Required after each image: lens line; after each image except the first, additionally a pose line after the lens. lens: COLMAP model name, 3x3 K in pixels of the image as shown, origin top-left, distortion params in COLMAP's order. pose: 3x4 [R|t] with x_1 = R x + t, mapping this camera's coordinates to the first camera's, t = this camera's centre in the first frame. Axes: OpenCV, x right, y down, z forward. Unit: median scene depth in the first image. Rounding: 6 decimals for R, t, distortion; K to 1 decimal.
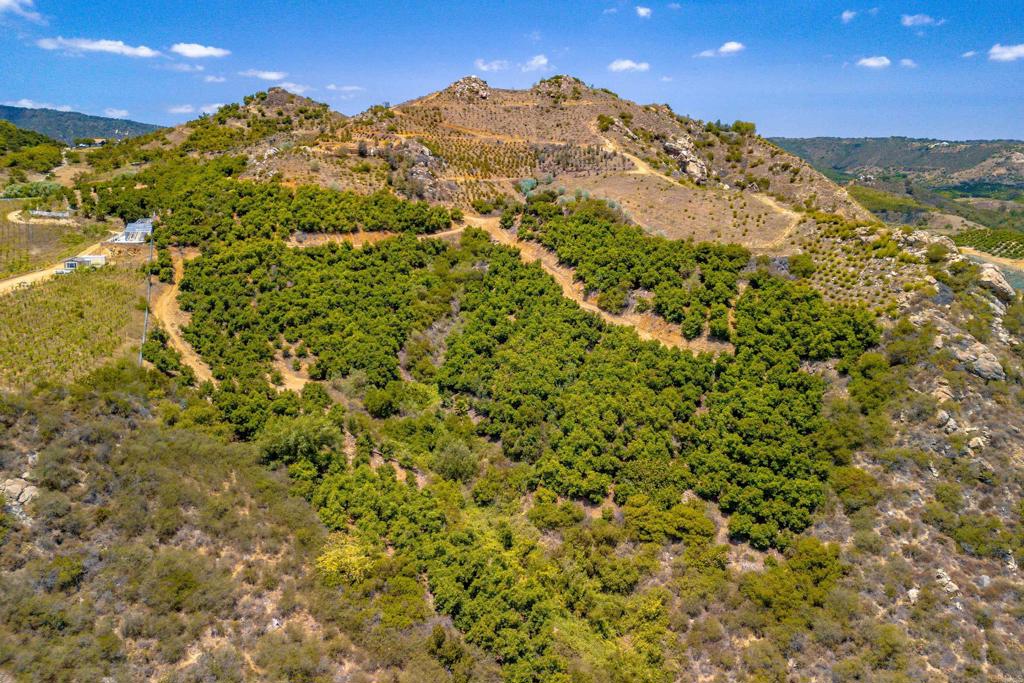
lens RADIAL K [[748.7, 0, 511.2], [0, 748.7, 340.6], [0, 0, 1]] dist [0.034449, -0.025206]
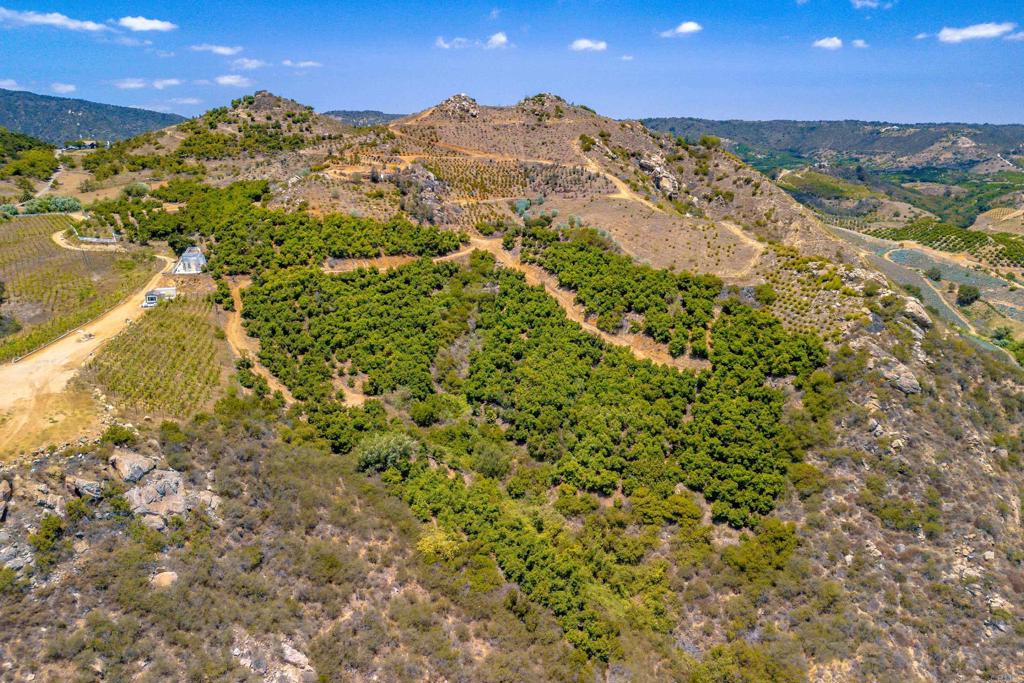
lens RADIAL K [[748.7, 0, 512.4], [0, 748.7, 340.6], [0, 0, 1]] dist [0.034449, -0.025206]
pose [[0.998611, -0.010168, 0.051689, -0.090082], [0.008759, 0.999586, 0.027416, -0.064936], [-0.051946, -0.026926, 0.998287, -0.204401]]
